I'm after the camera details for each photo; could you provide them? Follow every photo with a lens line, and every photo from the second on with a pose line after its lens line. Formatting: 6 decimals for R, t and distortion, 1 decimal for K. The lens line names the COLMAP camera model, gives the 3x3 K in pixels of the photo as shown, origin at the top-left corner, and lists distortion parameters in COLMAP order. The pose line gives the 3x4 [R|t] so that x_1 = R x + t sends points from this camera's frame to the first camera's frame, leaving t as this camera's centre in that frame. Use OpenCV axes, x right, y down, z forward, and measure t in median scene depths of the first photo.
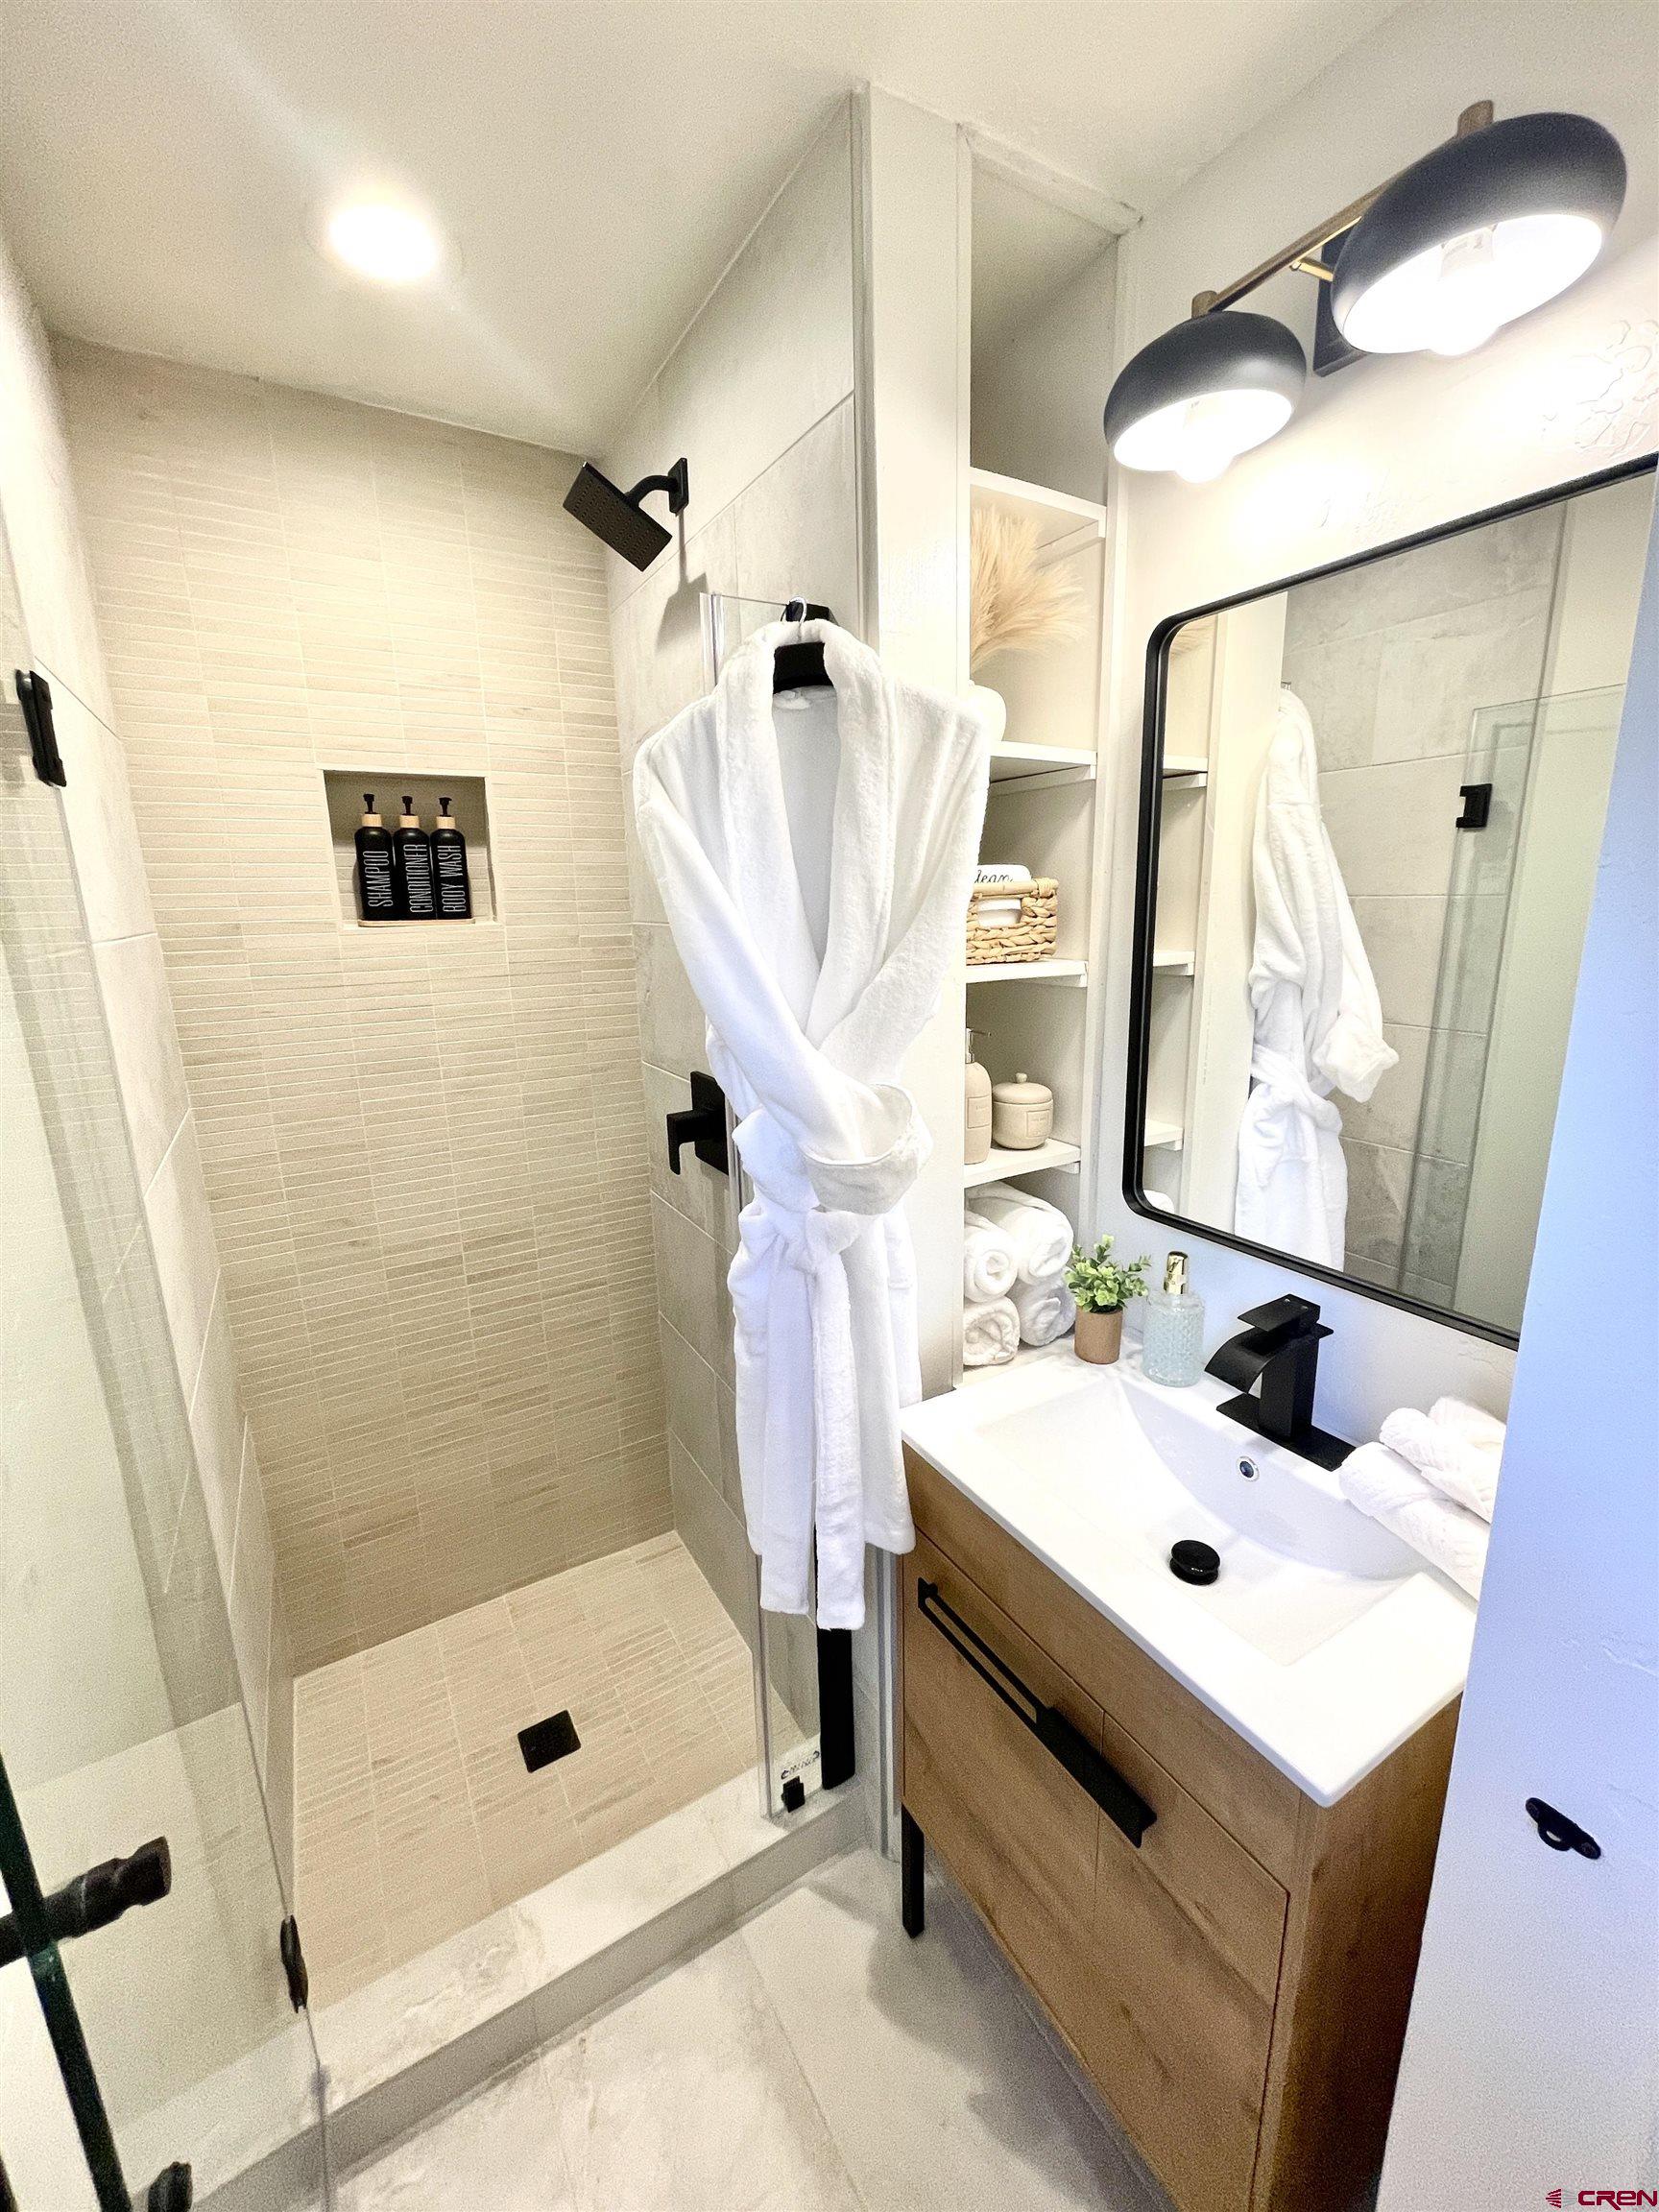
lens RADIAL K [[898.1, 0, 827.2], [0, 898.1, 1095.8], [0, 0, 1]] dist [-0.003151, -0.000045]
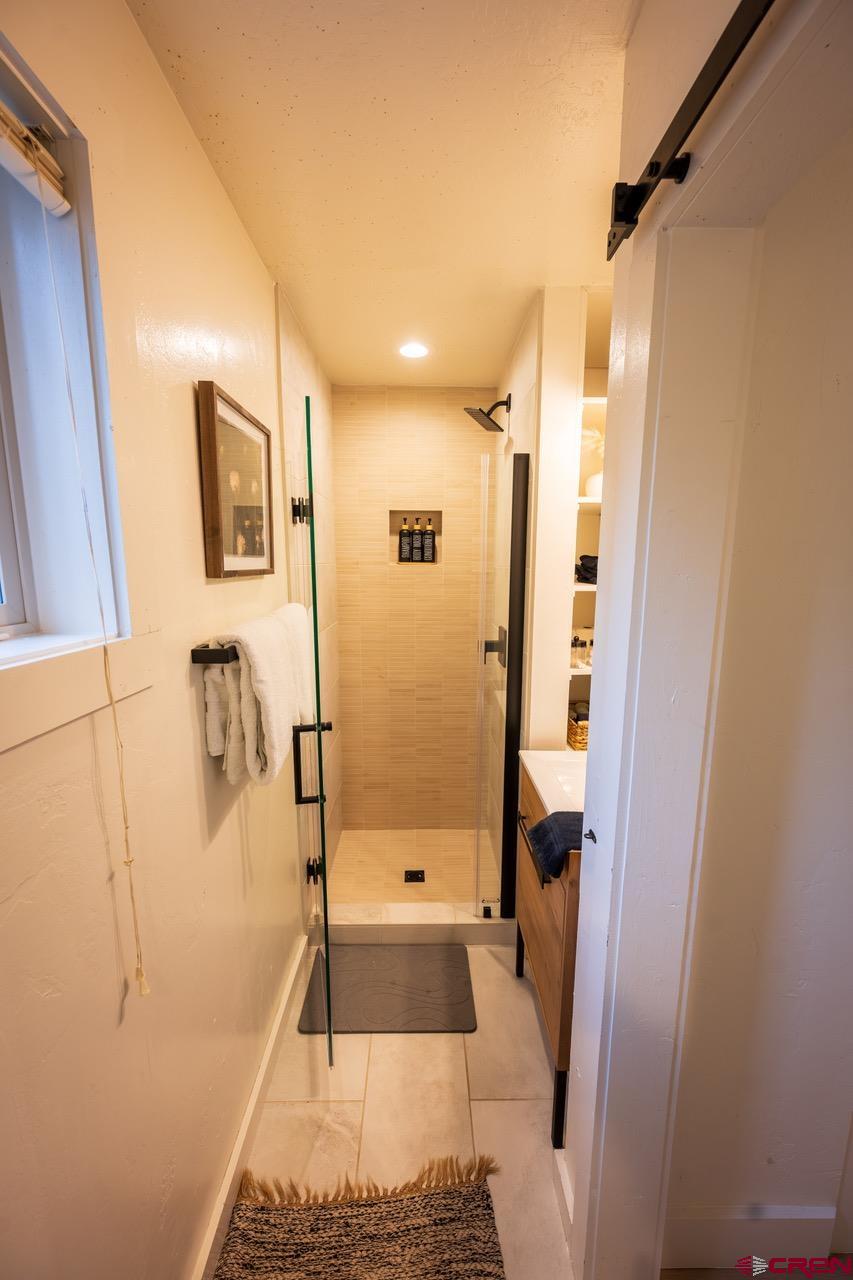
lens RADIAL K [[512.8, 0, 429.5], [0, 512.8, 645.5], [0, 0, 1]] dist [0.003468, 0.001373]
pose [[0.865408, 0.105633, -0.489807, 0.379096], [-0.131541, 0.991135, -0.018661, 0.079302], [0.483493, 0.080579, 0.871631, -0.324962]]
